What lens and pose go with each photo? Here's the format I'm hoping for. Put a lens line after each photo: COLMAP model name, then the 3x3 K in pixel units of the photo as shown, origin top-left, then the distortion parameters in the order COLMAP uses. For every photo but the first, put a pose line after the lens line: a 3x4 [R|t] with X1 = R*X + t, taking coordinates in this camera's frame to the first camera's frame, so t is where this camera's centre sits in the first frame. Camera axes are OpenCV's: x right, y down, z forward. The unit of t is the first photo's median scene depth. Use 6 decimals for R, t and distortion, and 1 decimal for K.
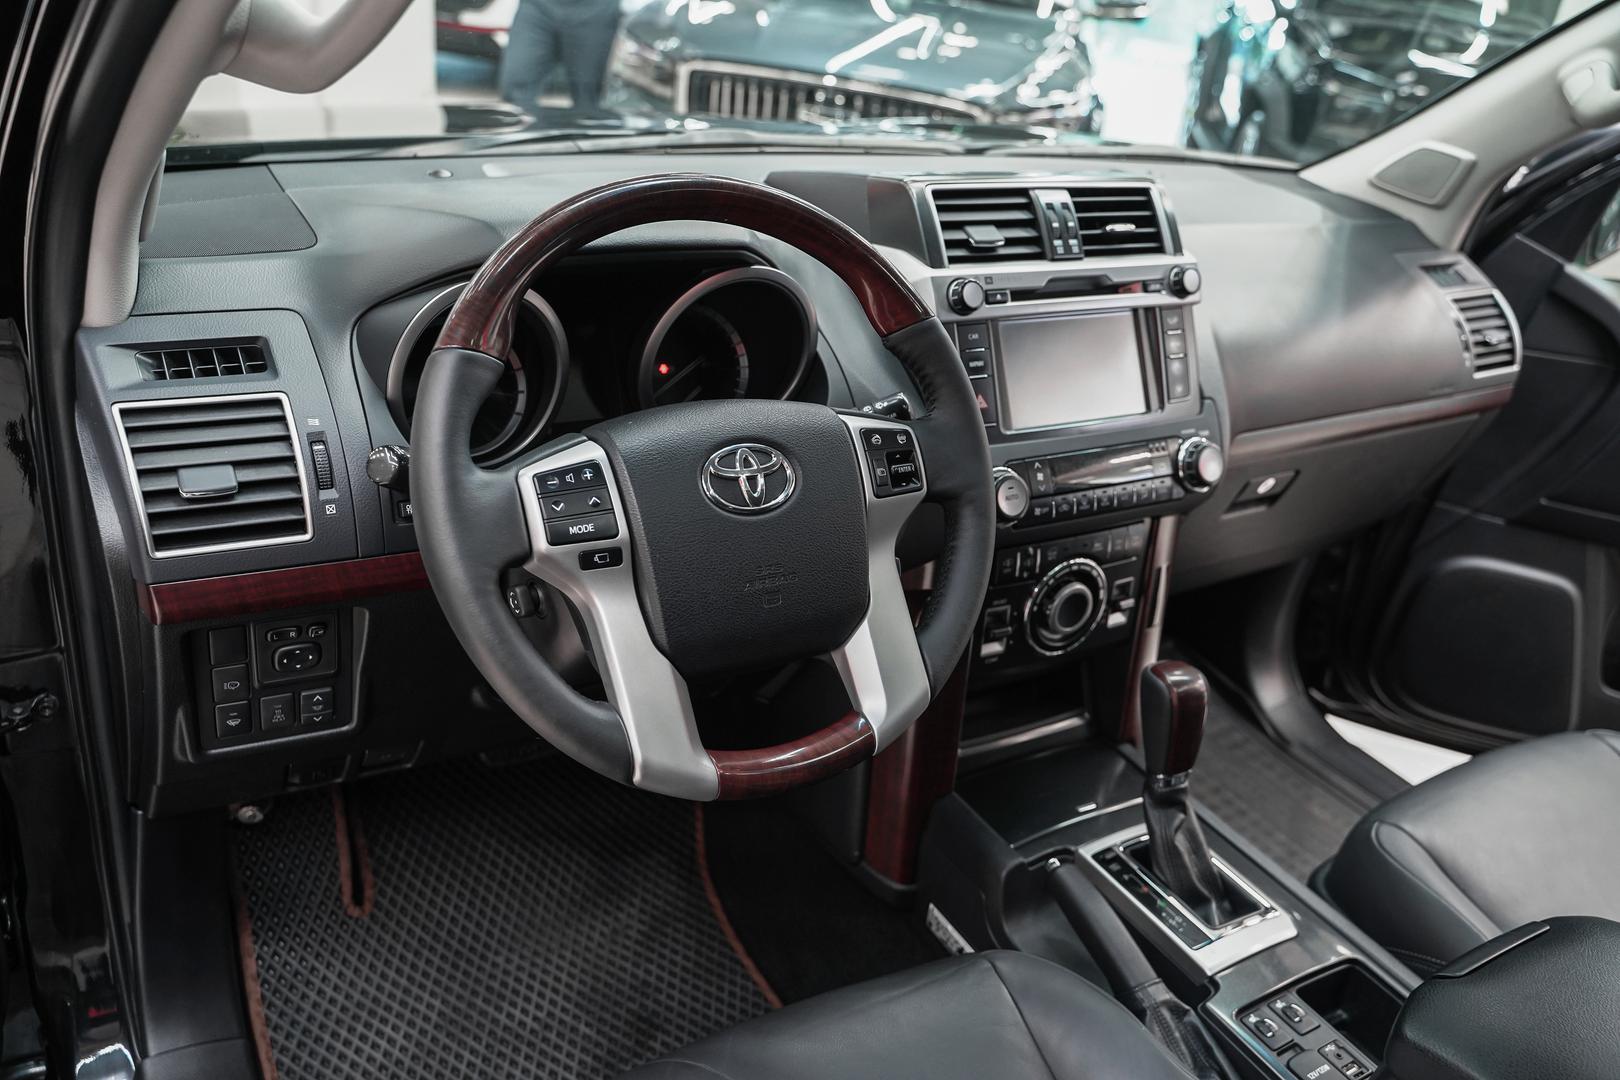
lens RADIAL K [[1289.7, 0, 810.0], [0, 1289.7, 540.0], [0, 0, 1]] dist [-0.010523, -0.001629]
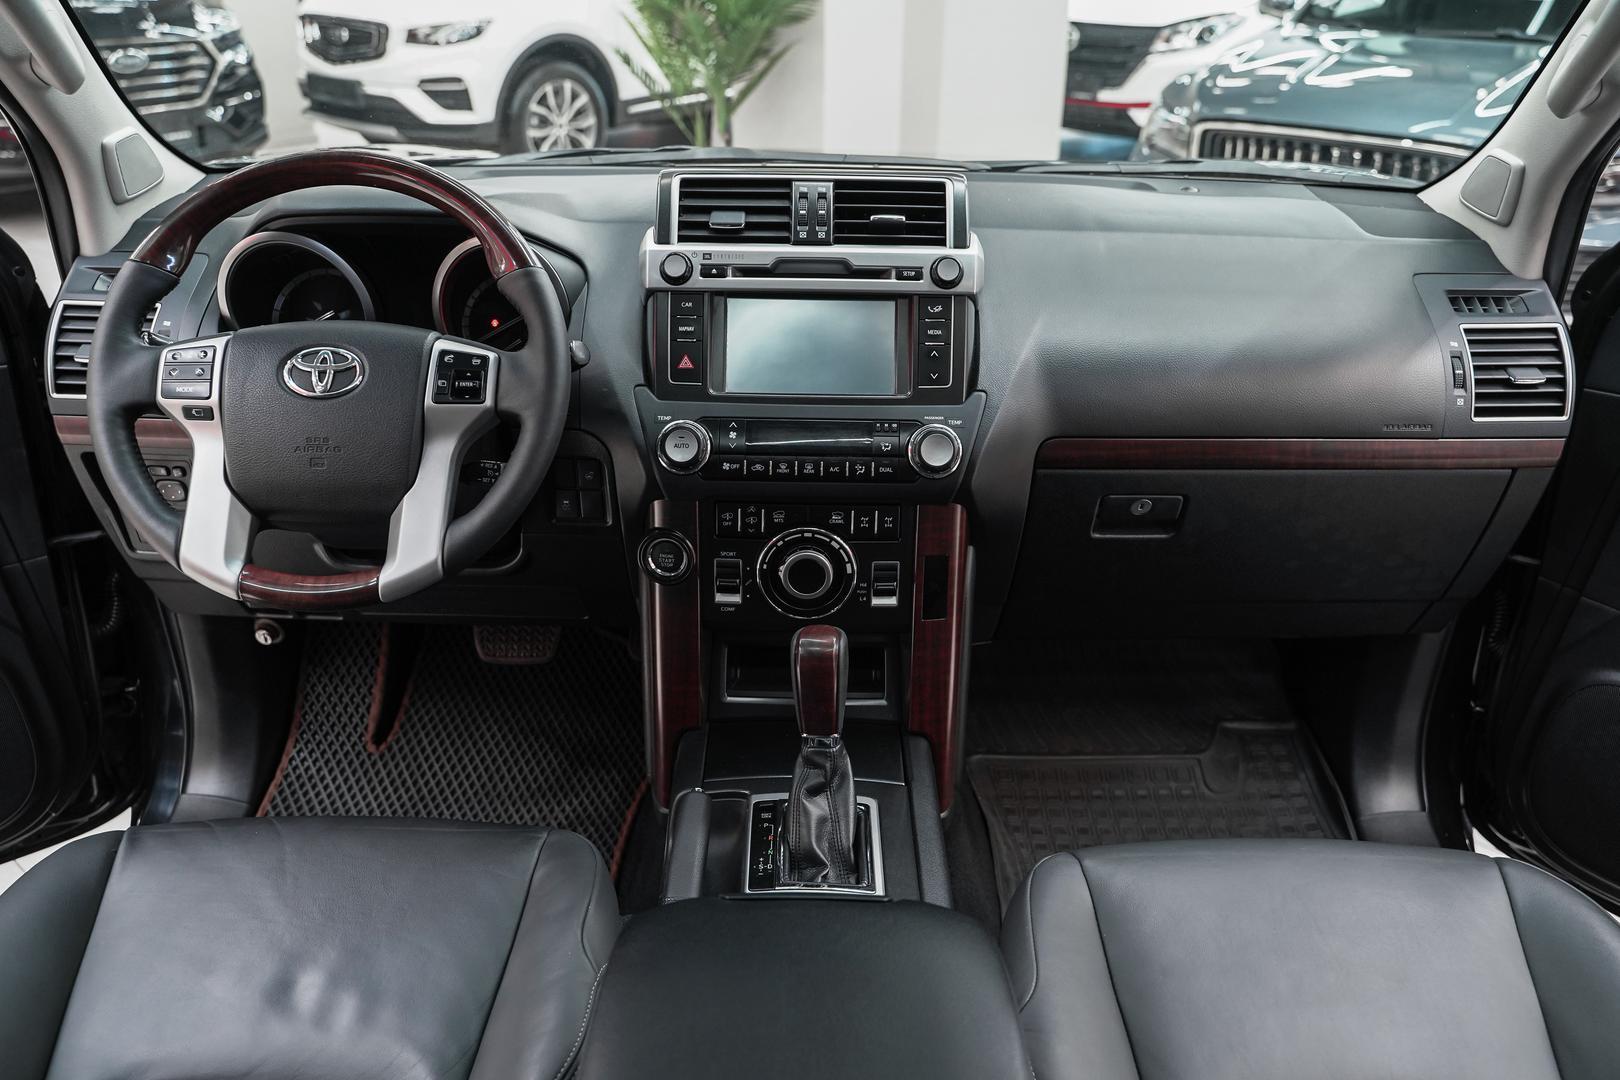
lens RADIAL K [[1320.0, 0, 810.0], [0, 1320.0, 540.0], [0, 0, 1]] dist [-0.007514, -0.012683]
pose [[0.852637, 0.126373, -0.506992, 0.762518], [-0.160665, 0.986711, -0.024252, 0.052178], [0.497189, 0.102134, 0.861610, 0.069853]]
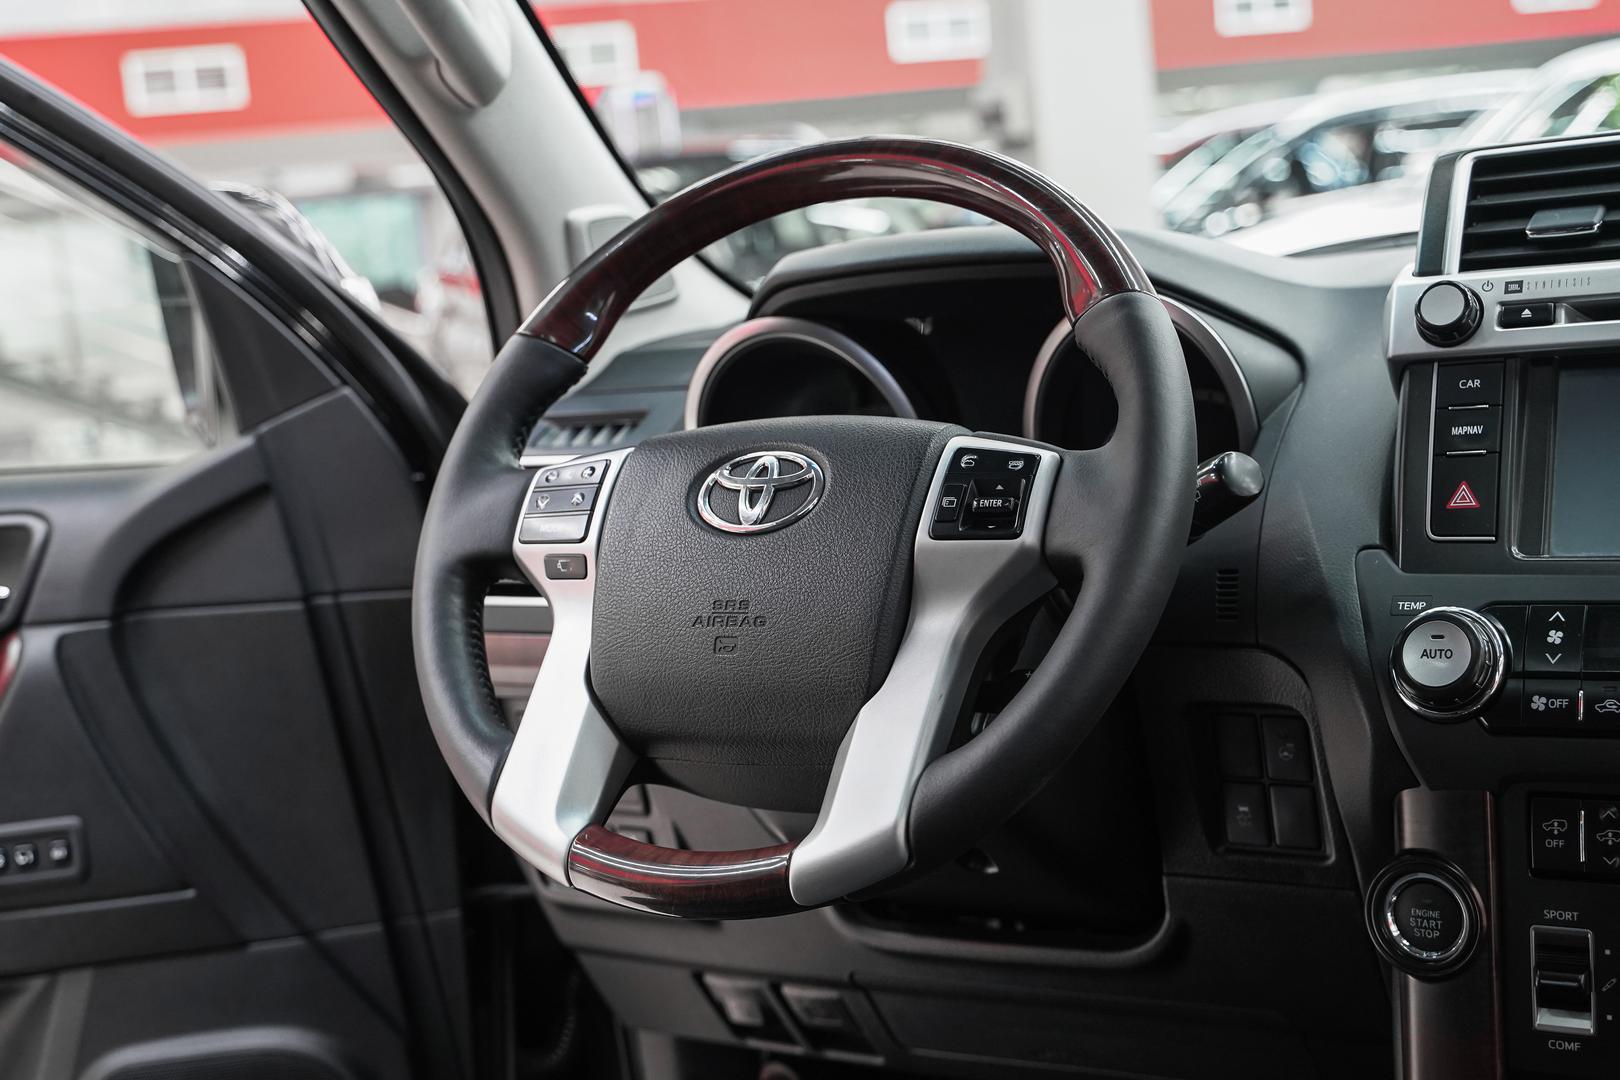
lens RADIAL K [[2264.0, 0, 806.3], [0, 2264.0, 506.4], [0, 0, 1]] dist [-0.001885, -0.003271]
pose [[0.473707, -0.056882, -0.878844, 0.773870], [-0.263459, 0.943060, -0.203046, 0.151267], [0.840352, 0.327723, 0.431748, 0.326233]]
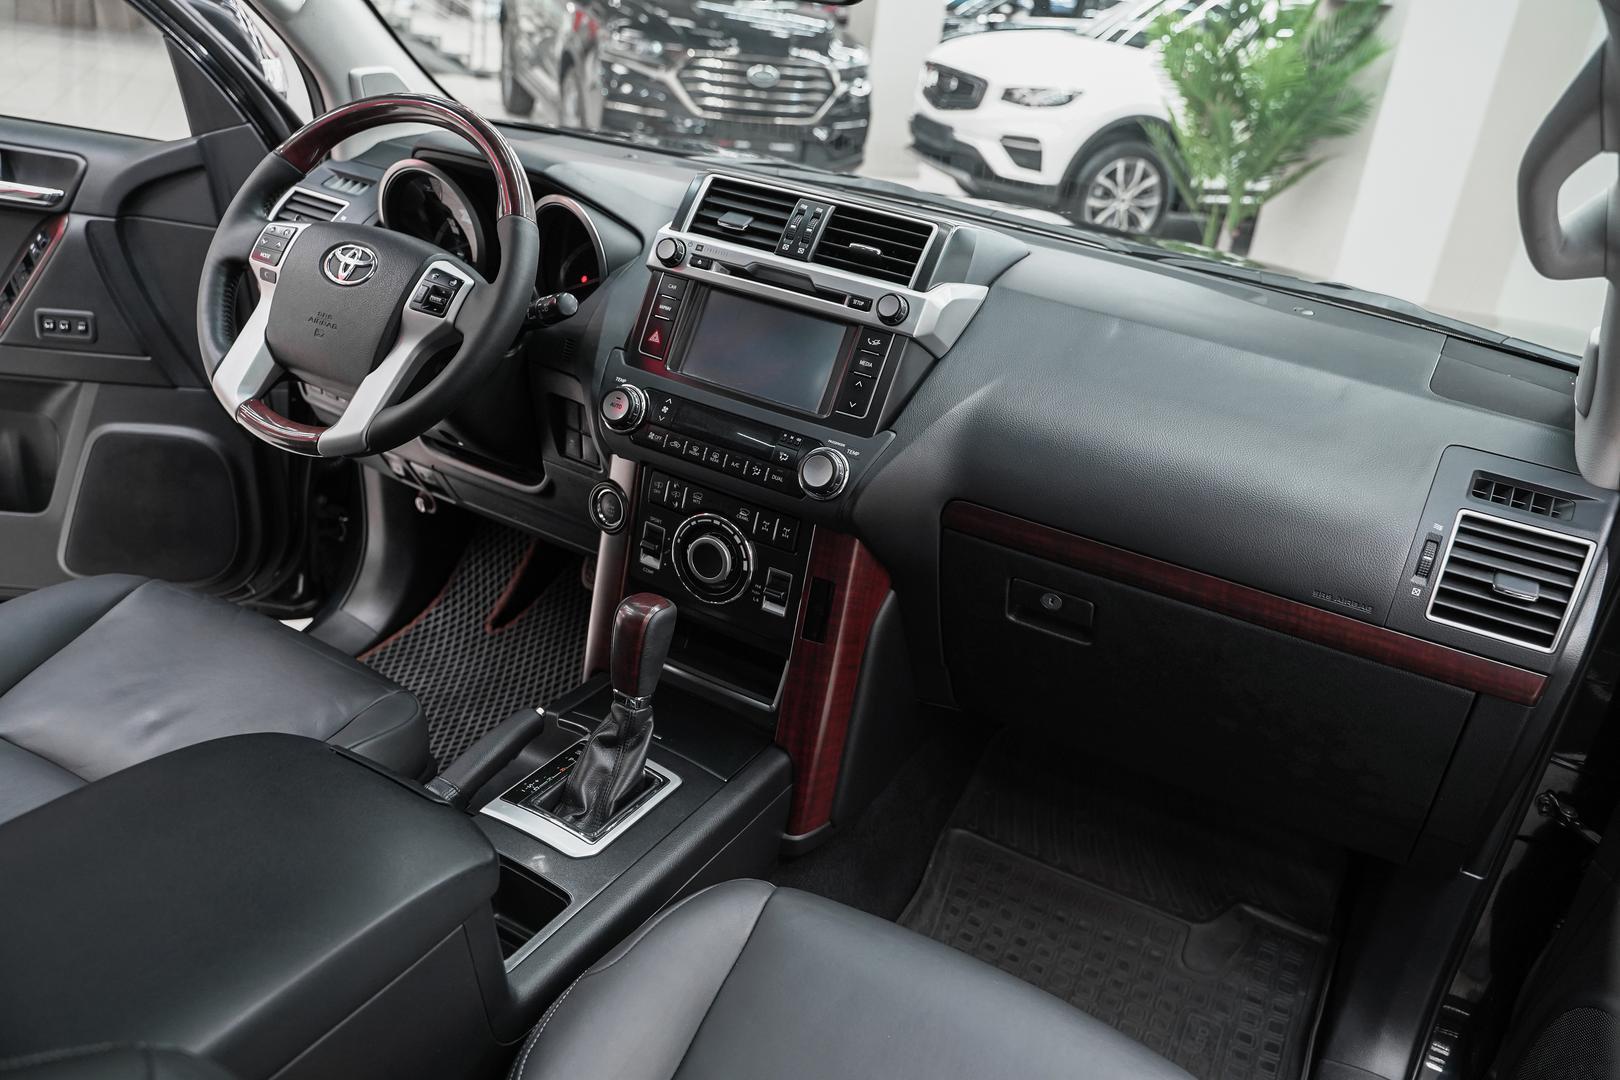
lens RADIAL K [[1289.8, 0, 810.0], [0, 1289.8, 540.0], [0, 0, 1]] dist [-0.014571, 0.011847]
pose [[0.507801, 0.310850, -0.803436, 1.157489], [-0.451792, 0.890179, 0.058862, -0.067611], [0.733500, 0.333096, 0.592474, 0.406929]]
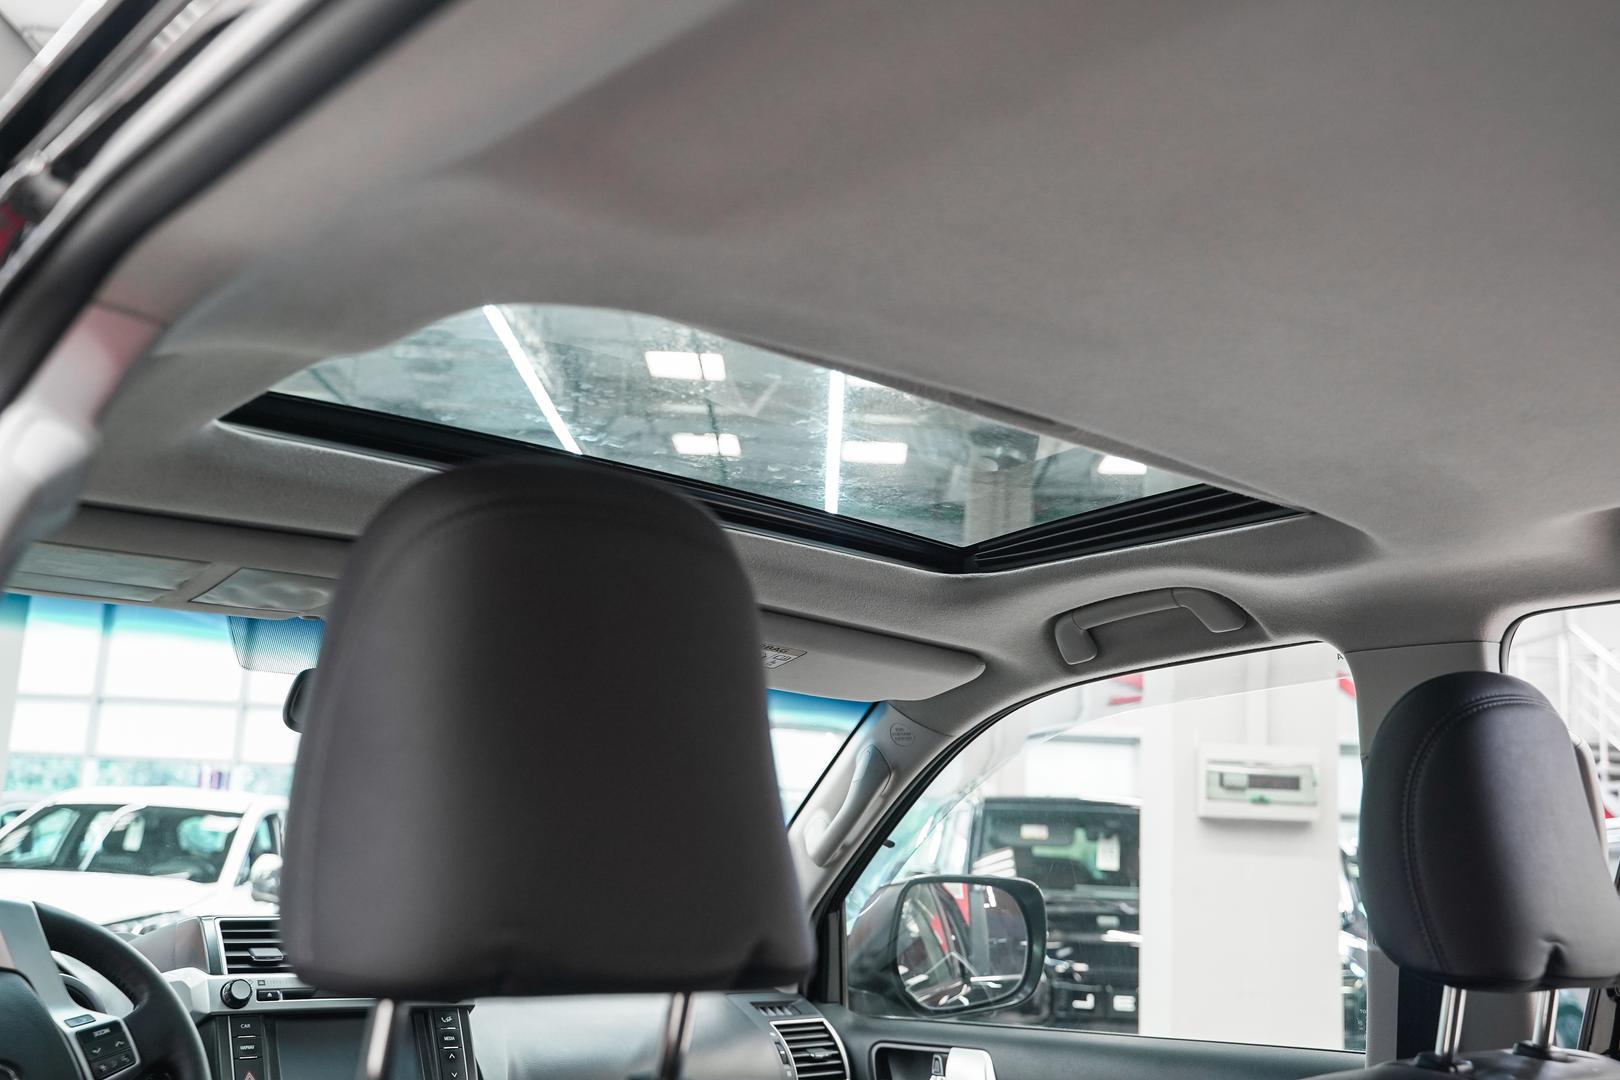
lens RADIAL K [[1608.2, 0, 810.0], [0, 1608.2, 540.0], [0, 0, 1]] dist [0.009708, 0.000368]
pose [[0.982152, -0.043096, 0.183086, 0.366912], [0.146515, 0.785685, -0.601027, 0.454292], [-0.117946, 0.617124, 0.777976, -0.533692]]
